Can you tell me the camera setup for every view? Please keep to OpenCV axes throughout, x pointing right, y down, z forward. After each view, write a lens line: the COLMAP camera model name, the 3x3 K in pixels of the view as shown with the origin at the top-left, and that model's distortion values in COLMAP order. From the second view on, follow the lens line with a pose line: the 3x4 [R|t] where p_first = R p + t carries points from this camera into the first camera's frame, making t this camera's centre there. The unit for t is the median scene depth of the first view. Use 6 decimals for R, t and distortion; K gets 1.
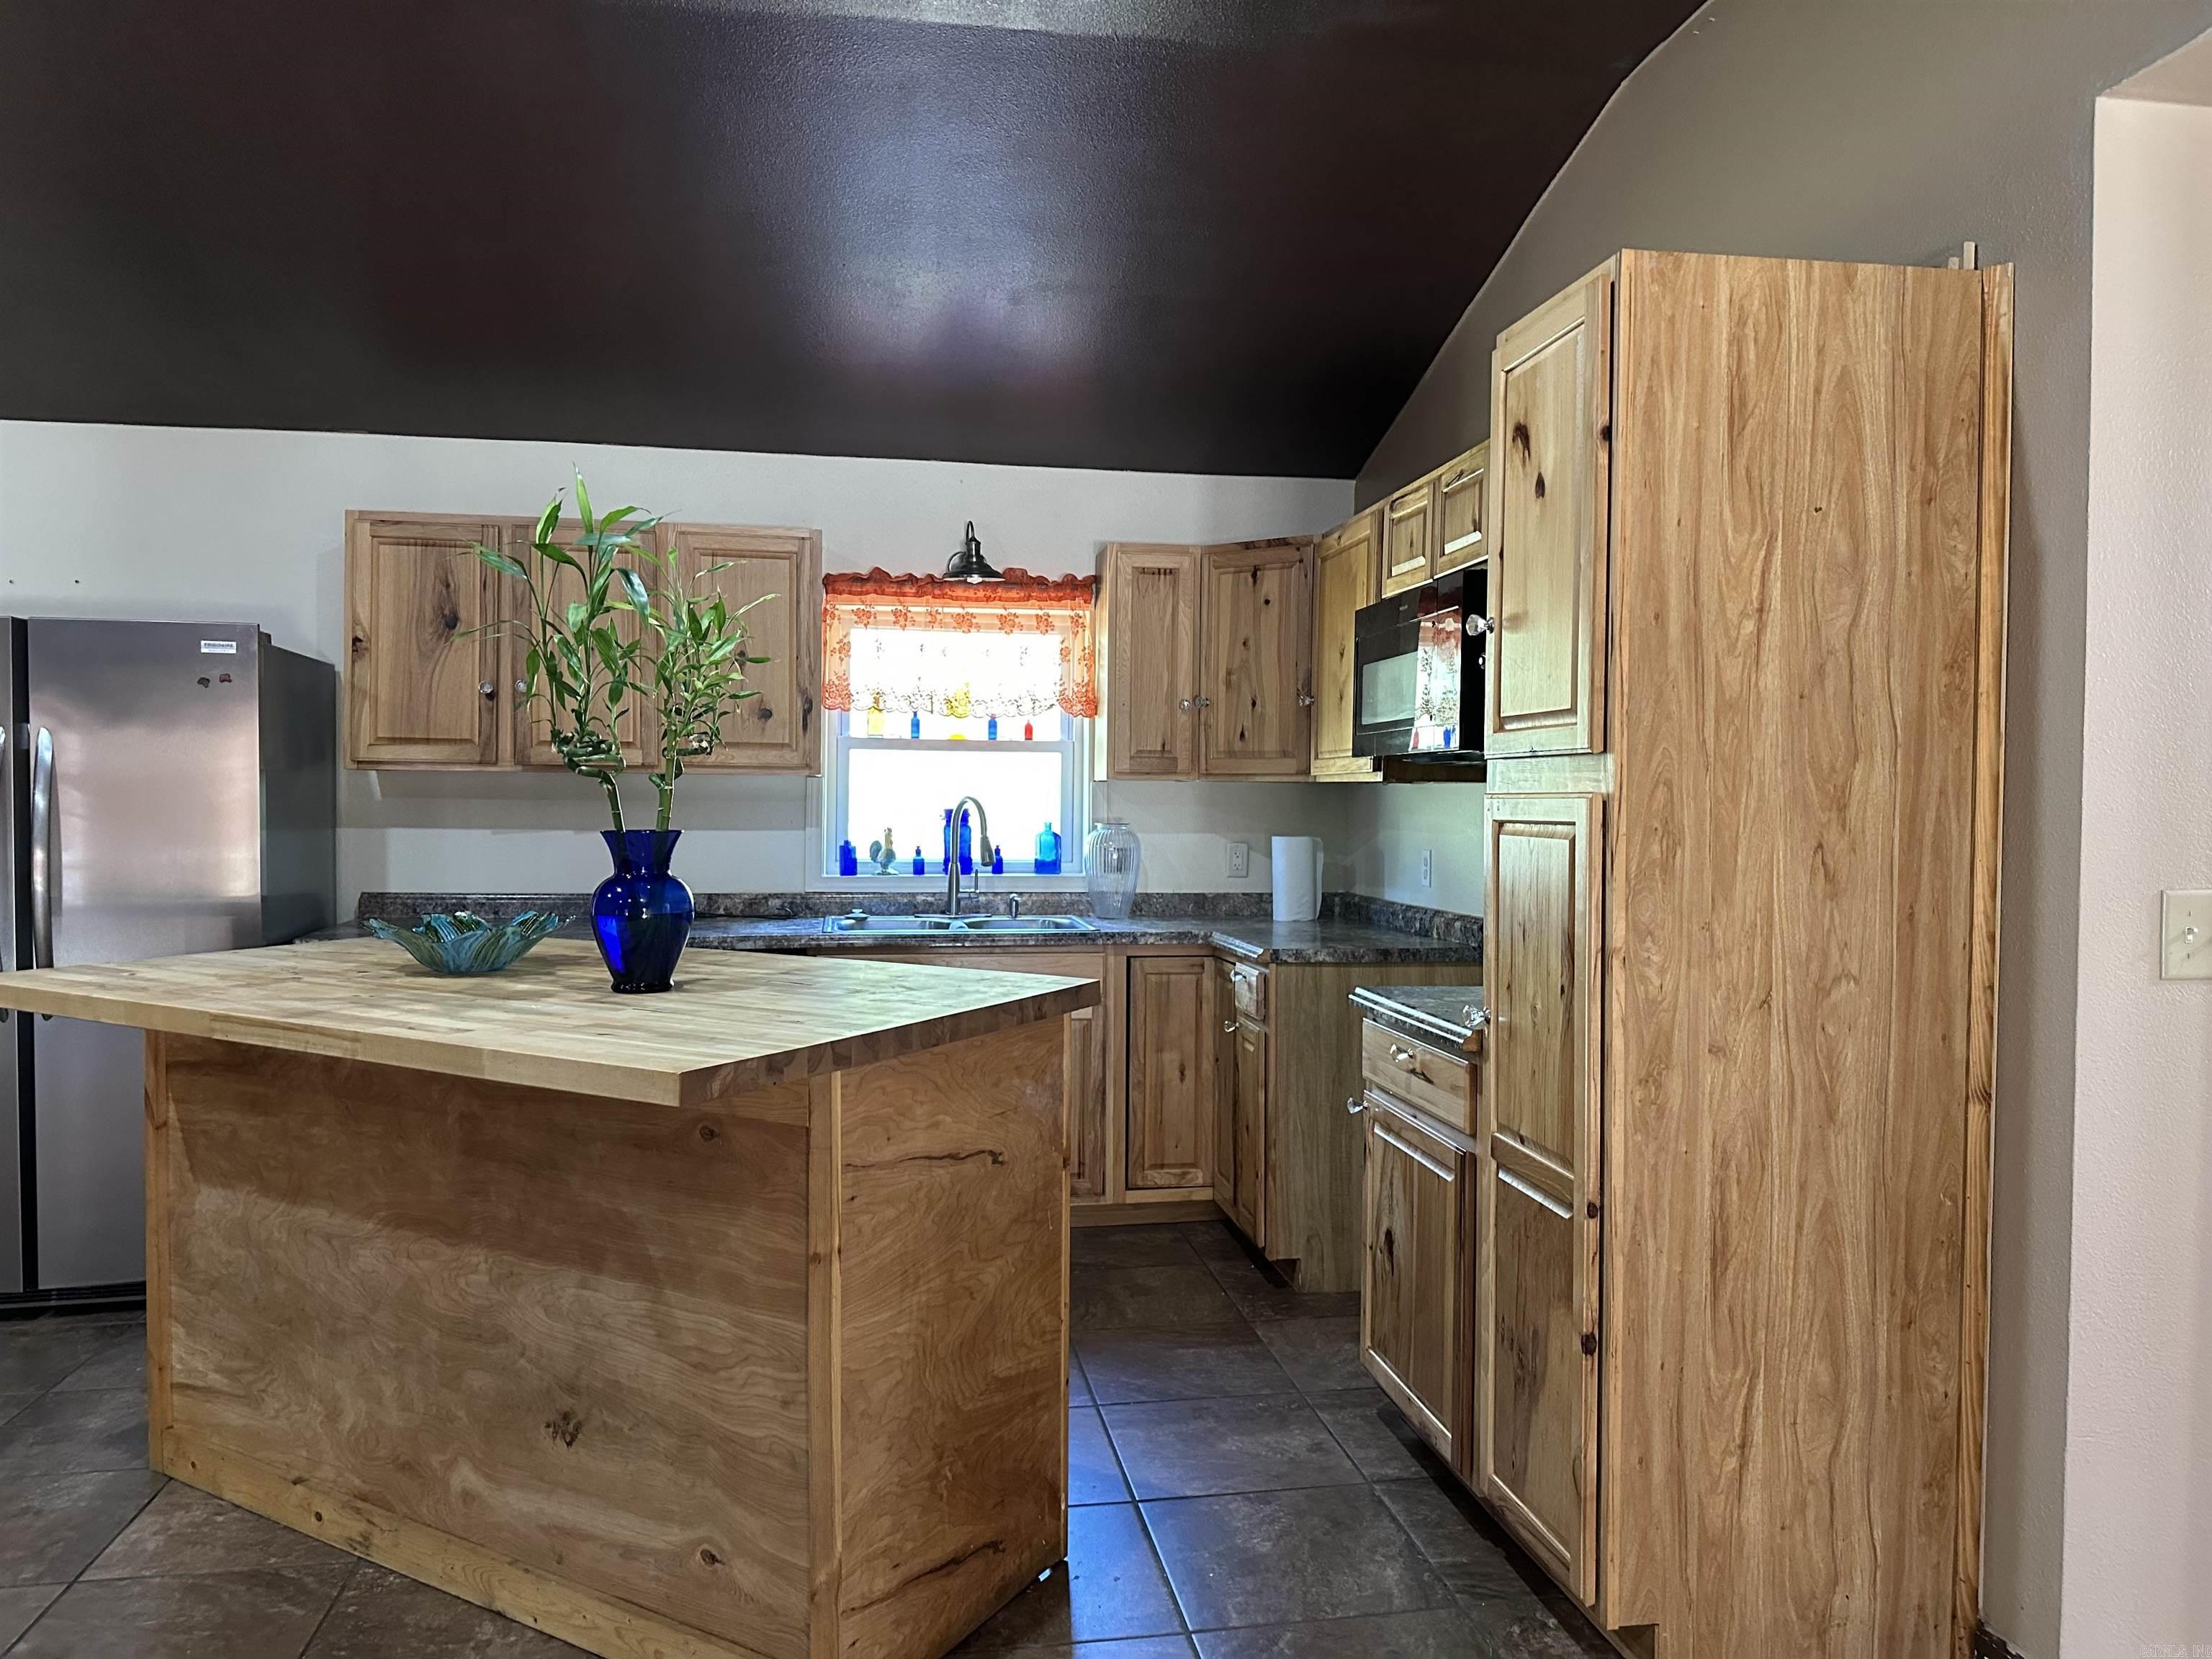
lens RADIAL K [[1538.9, 0, 1098.8], [0, 1538.9, 816.4], [0, 0, 1]] dist [0.062993, -0.083291]
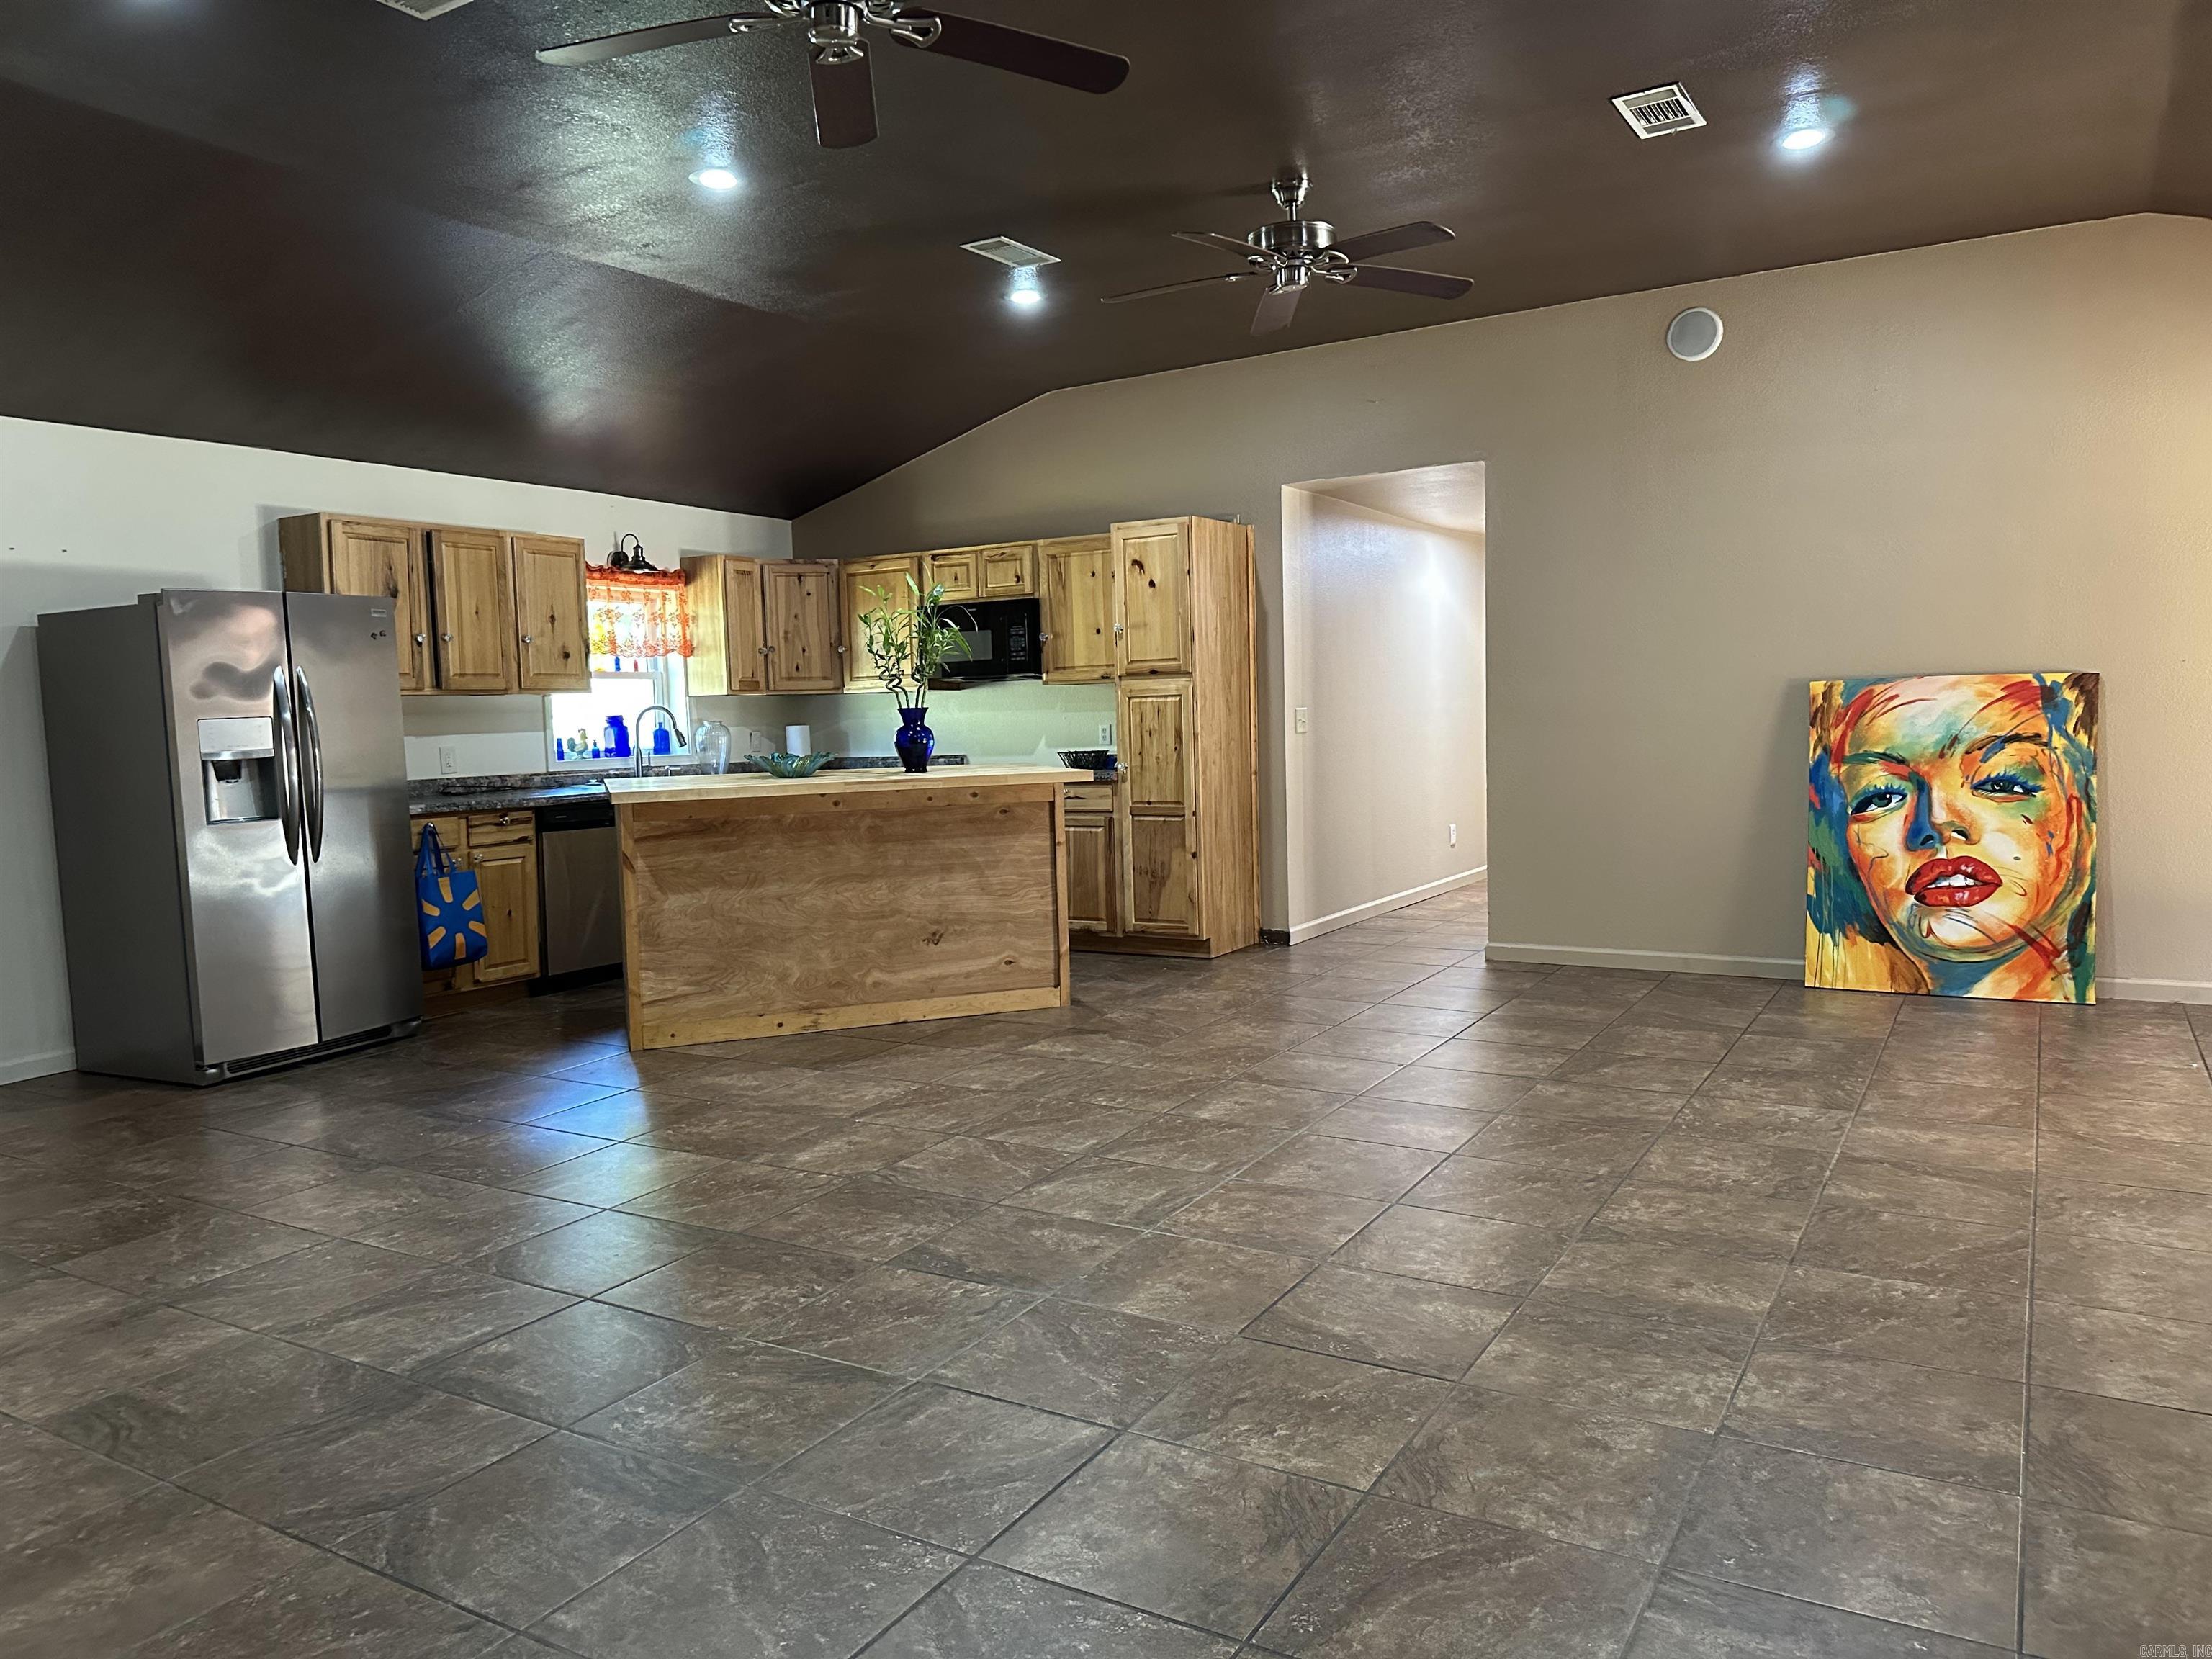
lens RADIAL K [[1545.7, 0, 1114.7], [0, 1545.7, 818.3], [0, 0, 1]] dist [0.194875, -0.428015]
pose [[0.639885, -0.080976, 0.764193, -1.949338], [0.047819, 0.996701, 0.065573, 0.036997], [-0.766982, -0.005416, 0.641646, -0.817829]]
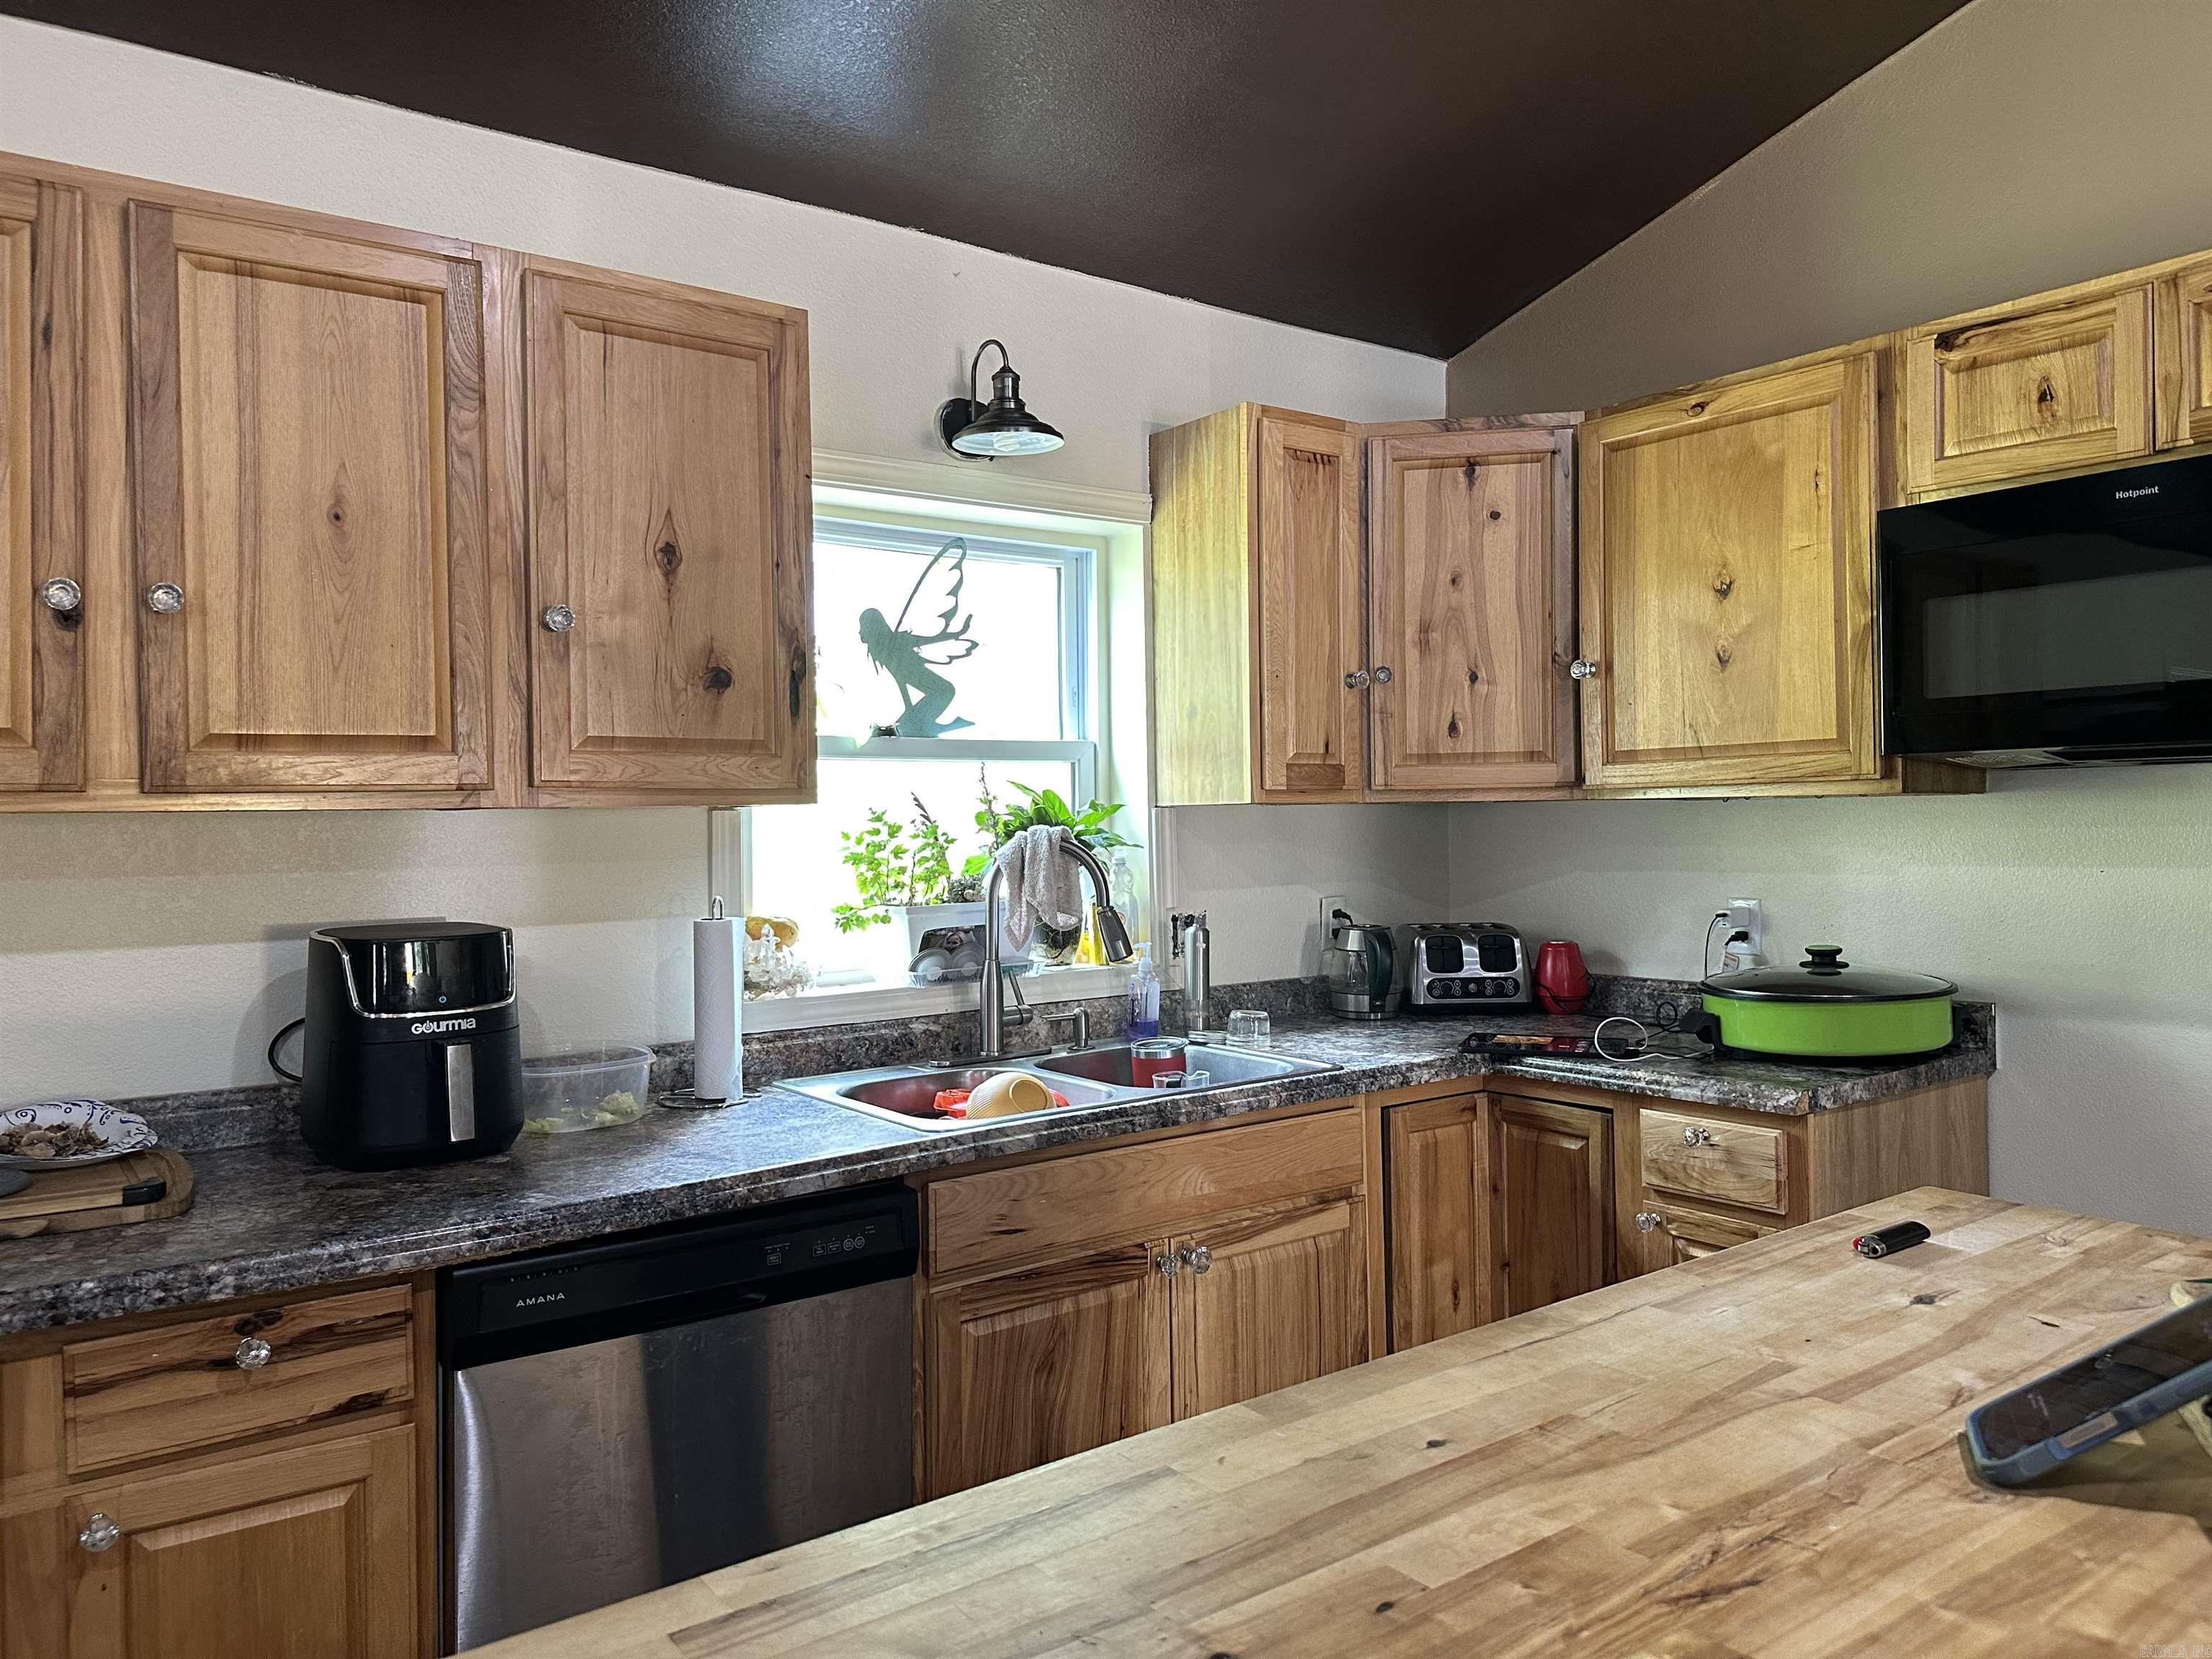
lens RADIAL K [[1563.6, 0, 1090.0], [0, 1563.6, 820.6], [0, 0, 1]] dist [0.039105, -0.059308]
pose [[0.887860, -0.024037, 0.459485, -0.599978], [0.030166, 0.999527, -0.006002, -0.028342], [-0.459123, 0.019190, 0.888165, 0.915268]]
